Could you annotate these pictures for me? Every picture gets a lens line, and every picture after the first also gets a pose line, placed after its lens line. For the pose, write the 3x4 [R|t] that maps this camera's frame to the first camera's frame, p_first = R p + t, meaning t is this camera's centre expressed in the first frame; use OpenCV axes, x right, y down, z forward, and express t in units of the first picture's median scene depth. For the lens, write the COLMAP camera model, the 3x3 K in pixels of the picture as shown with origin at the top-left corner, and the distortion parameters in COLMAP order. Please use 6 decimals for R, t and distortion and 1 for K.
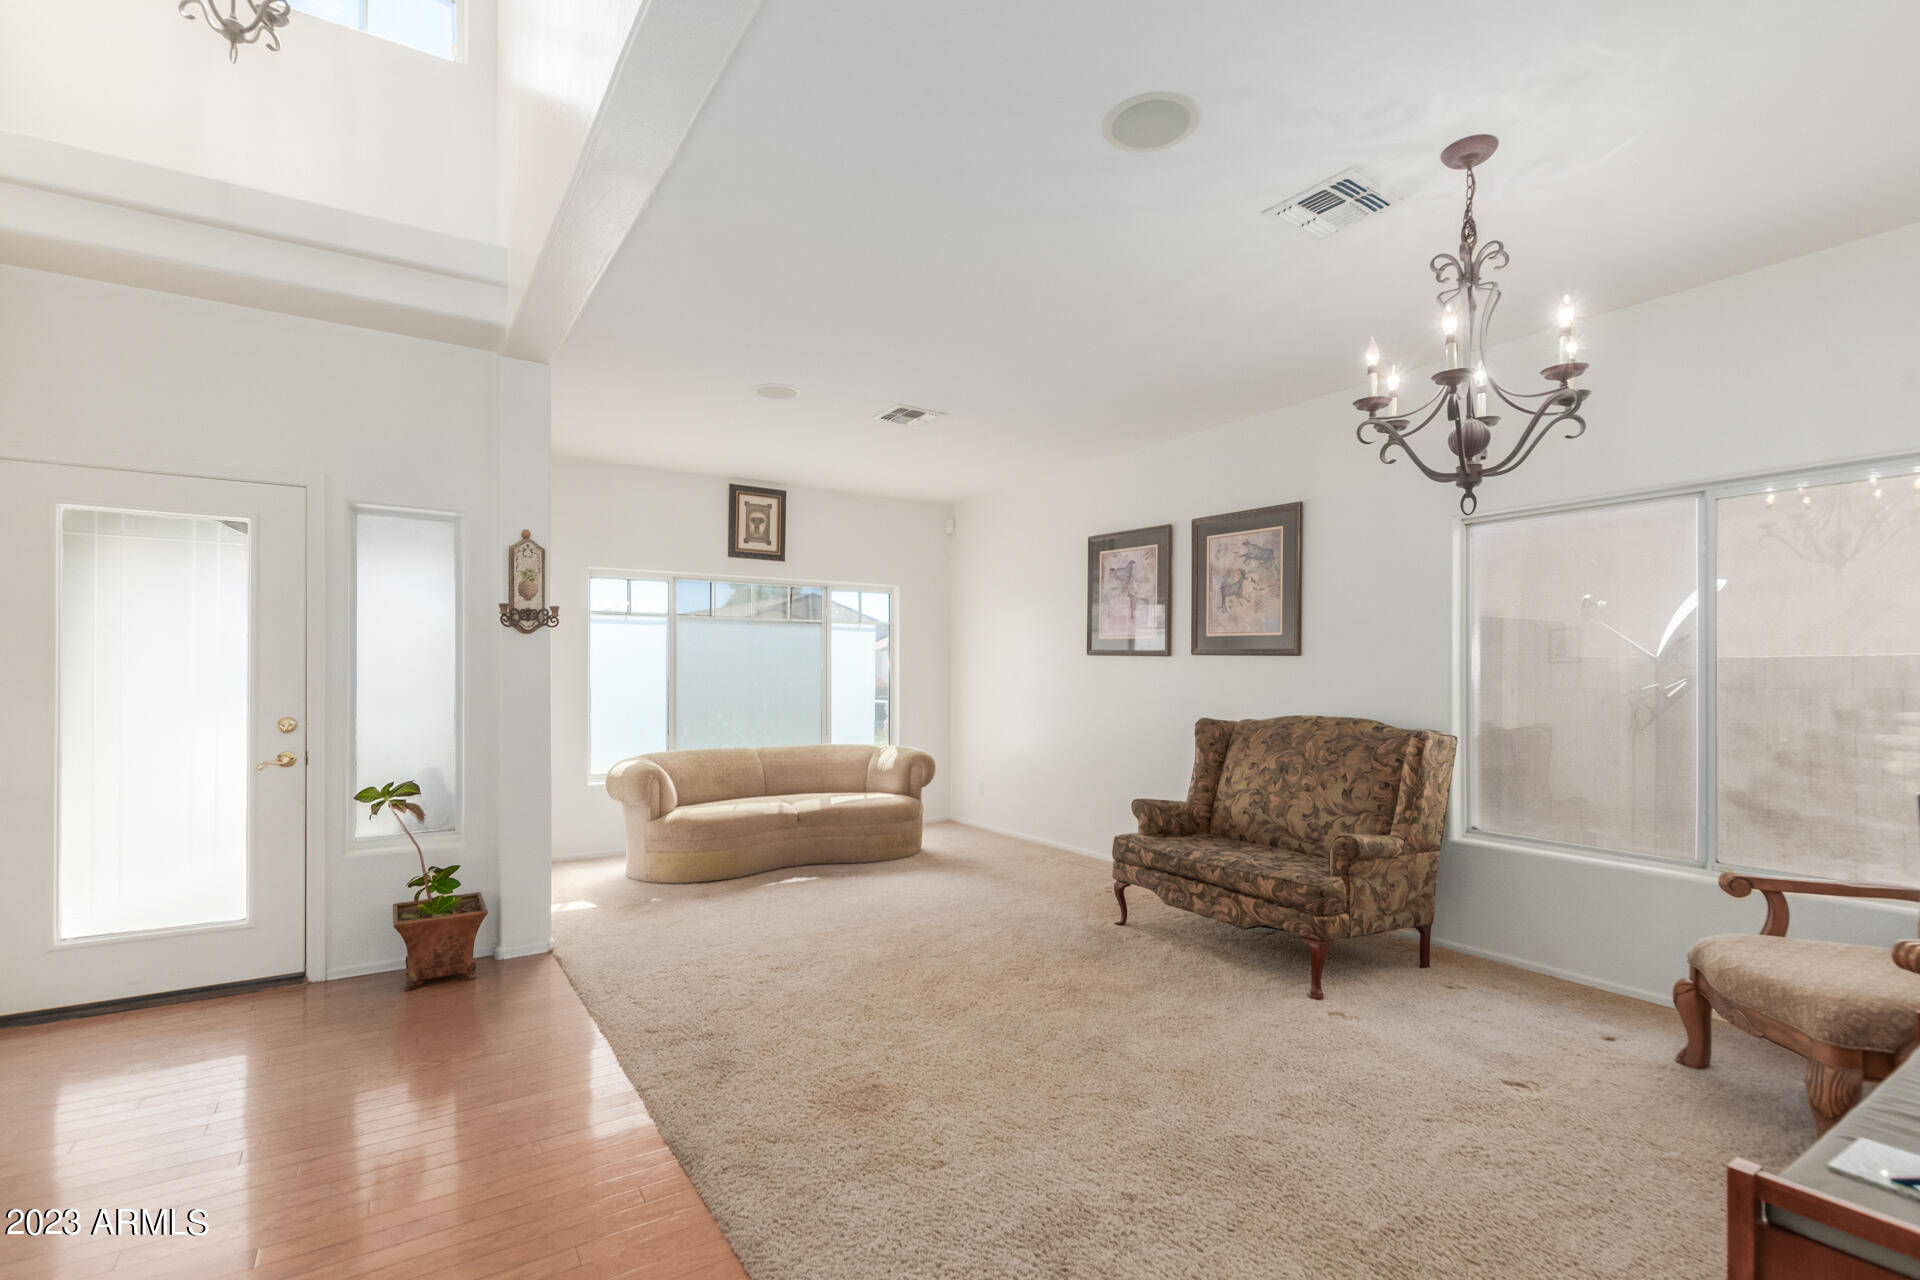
lens RADIAL K [[873.4, 0, 958.4], [0, 873.4, 671.7], [0, 0, 1]] dist [0.002340, -0.000167]
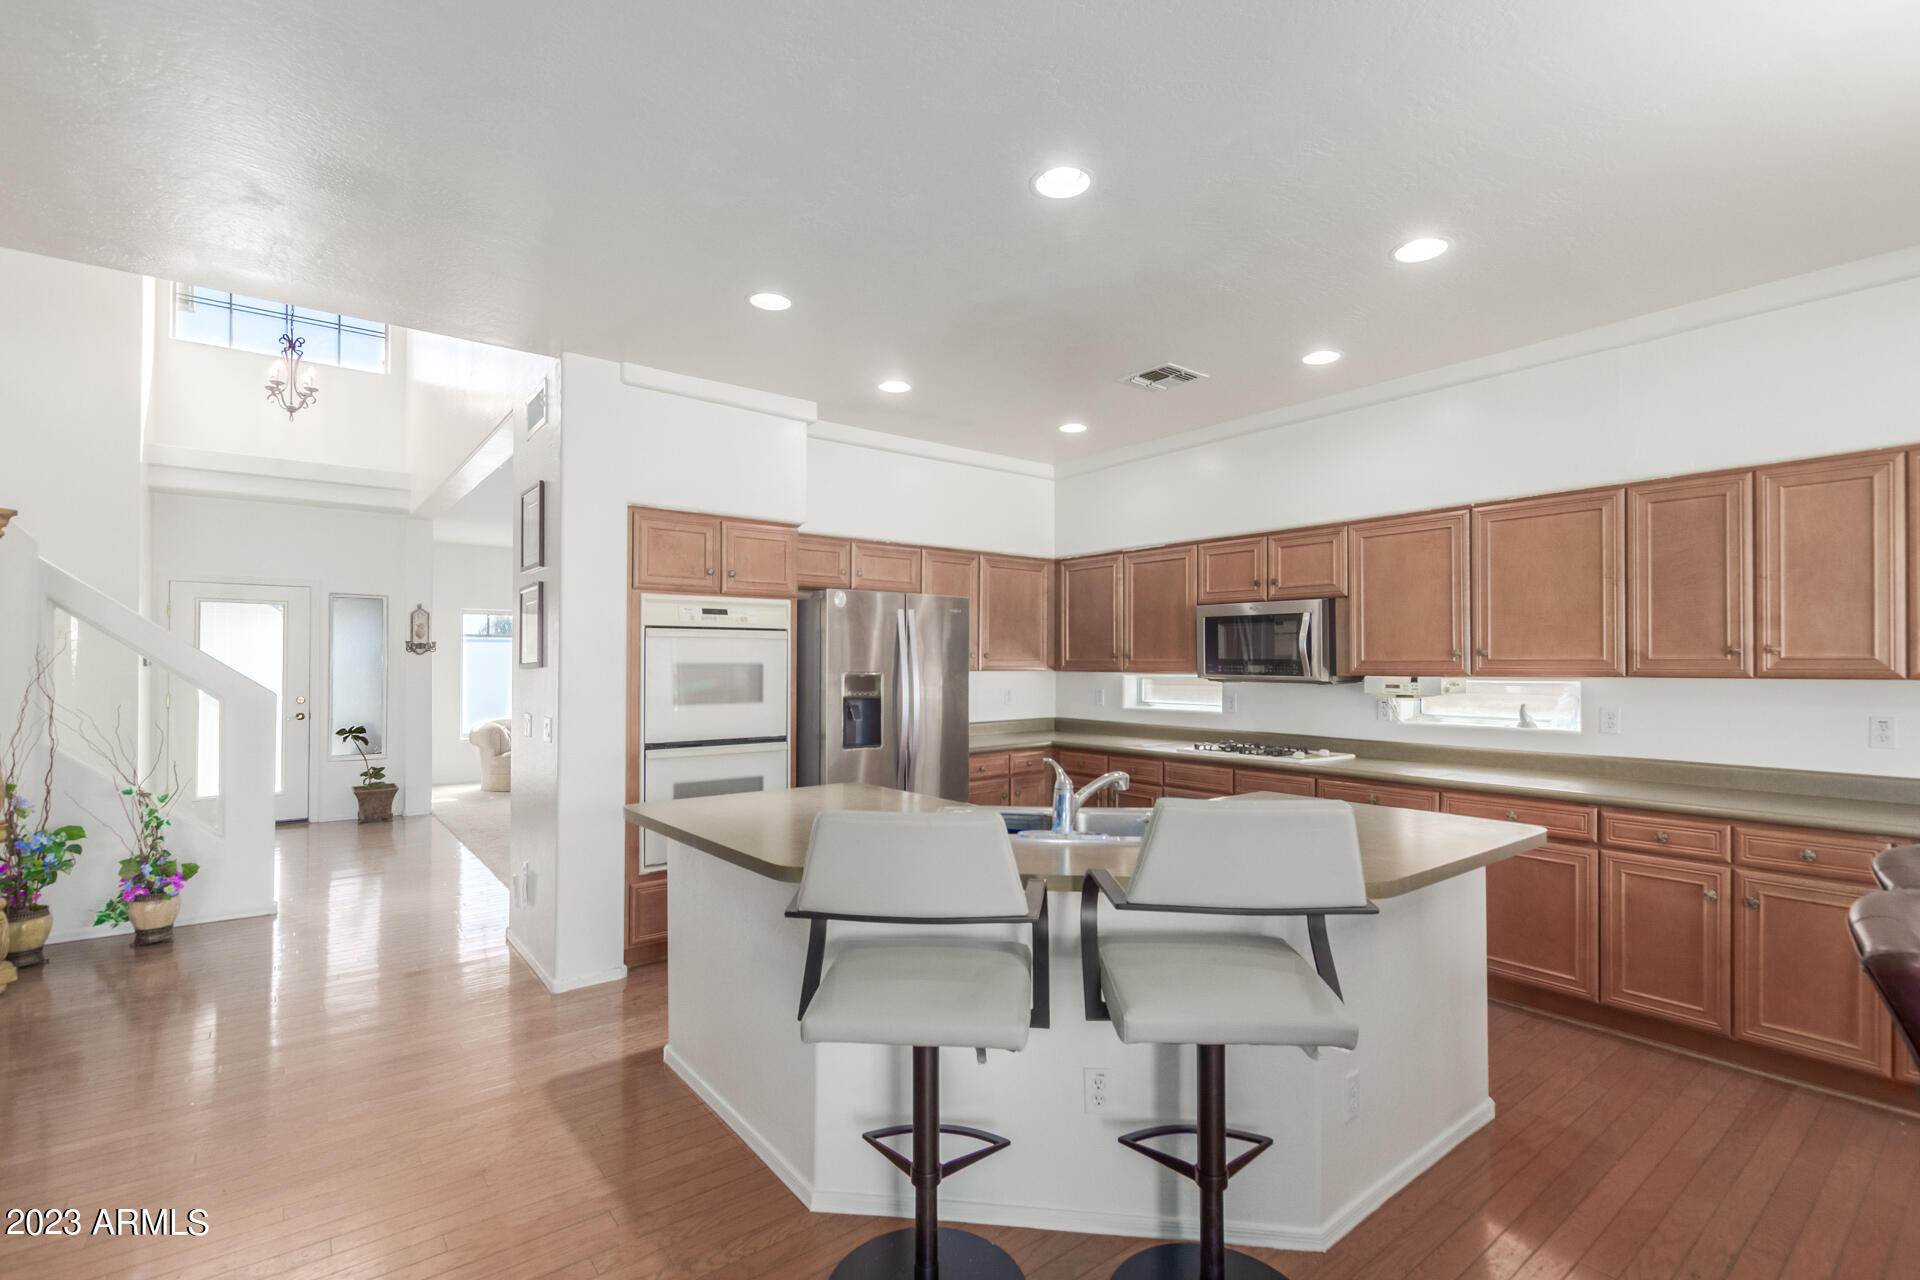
lens RADIAL K [[887.4, 0, 960.8], [0, 887.4, 648.8], [0, 0, 1]] dist [0.002030, -0.000222]
pose [[0.996612, -0.001729, 0.082225, 0.628052], [0.002622, 0.999939, -0.010755, -0.035049], [-0.082202, 0.010934, 0.996556, -1.235007]]
